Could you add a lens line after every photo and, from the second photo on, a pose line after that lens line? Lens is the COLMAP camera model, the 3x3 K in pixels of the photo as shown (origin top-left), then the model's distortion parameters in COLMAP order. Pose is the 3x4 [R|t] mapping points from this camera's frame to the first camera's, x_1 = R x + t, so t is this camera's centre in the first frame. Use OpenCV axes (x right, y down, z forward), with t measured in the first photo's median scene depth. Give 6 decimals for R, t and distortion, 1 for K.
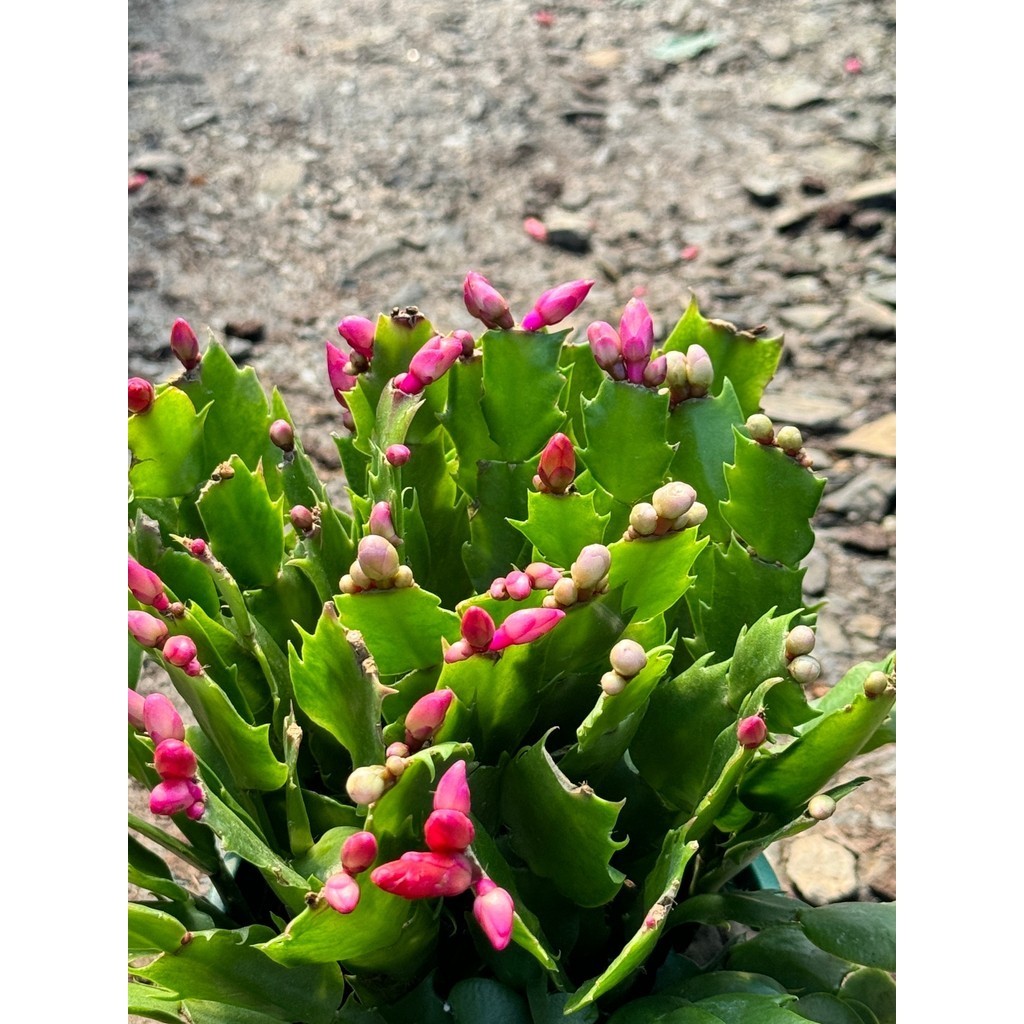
lens RADIAL K [[2179.5, 0, 517.6], [0, 2179.5, 512.6], [0, 0, 1]] dist [0.080787, 0.000000]
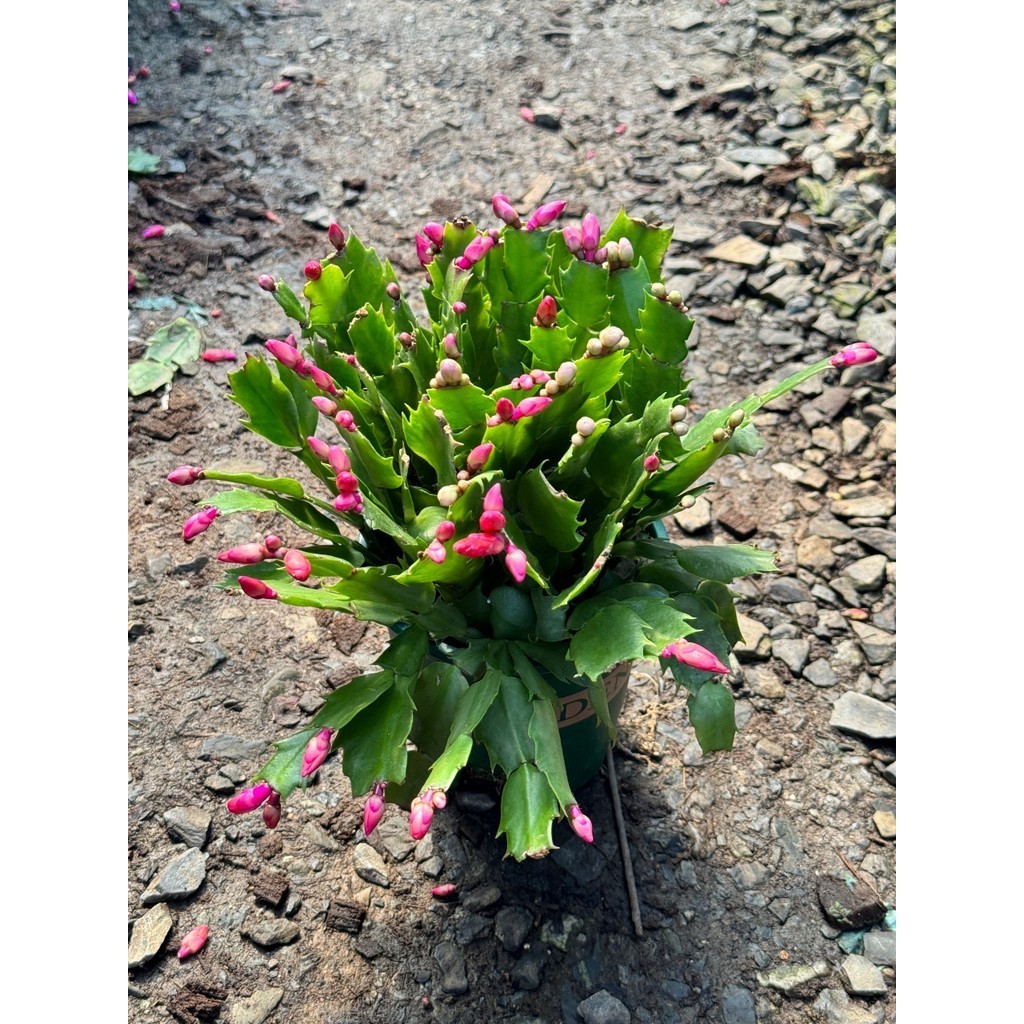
lens RADIAL K [[1348.1, 0, 504.3], [0, 1348.1, 485.6], [0, 0, 1]] dist [0.041860, 0.000000]
pose [[0.999967, -0.005484, -0.005944, -0.010651], [0.006424, 0.985105, 0.171834, -0.068044], [0.004913, -0.171867, 0.985108, -0.123924]]
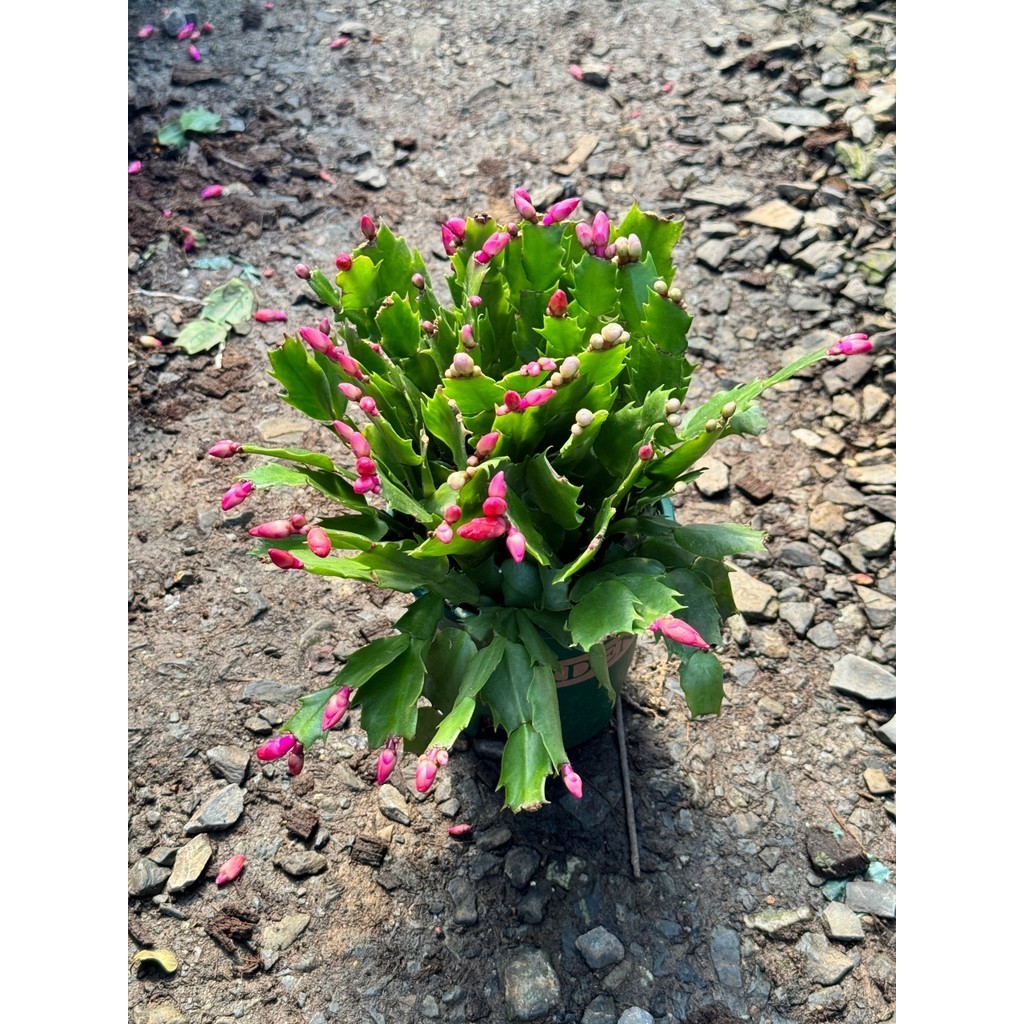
lens RADIAL K [[1348.1, 0, 509.0], [0, 1348.1, 456.5], [0, 0, 1]] dist [0.041860, 0.000000]
pose [[0.998425, 0.013486, -0.054457, 0.040301], [-0.001823, 0.977962, 0.208776, -0.133482], [0.056072, -0.208348, 0.976446, -0.200505]]
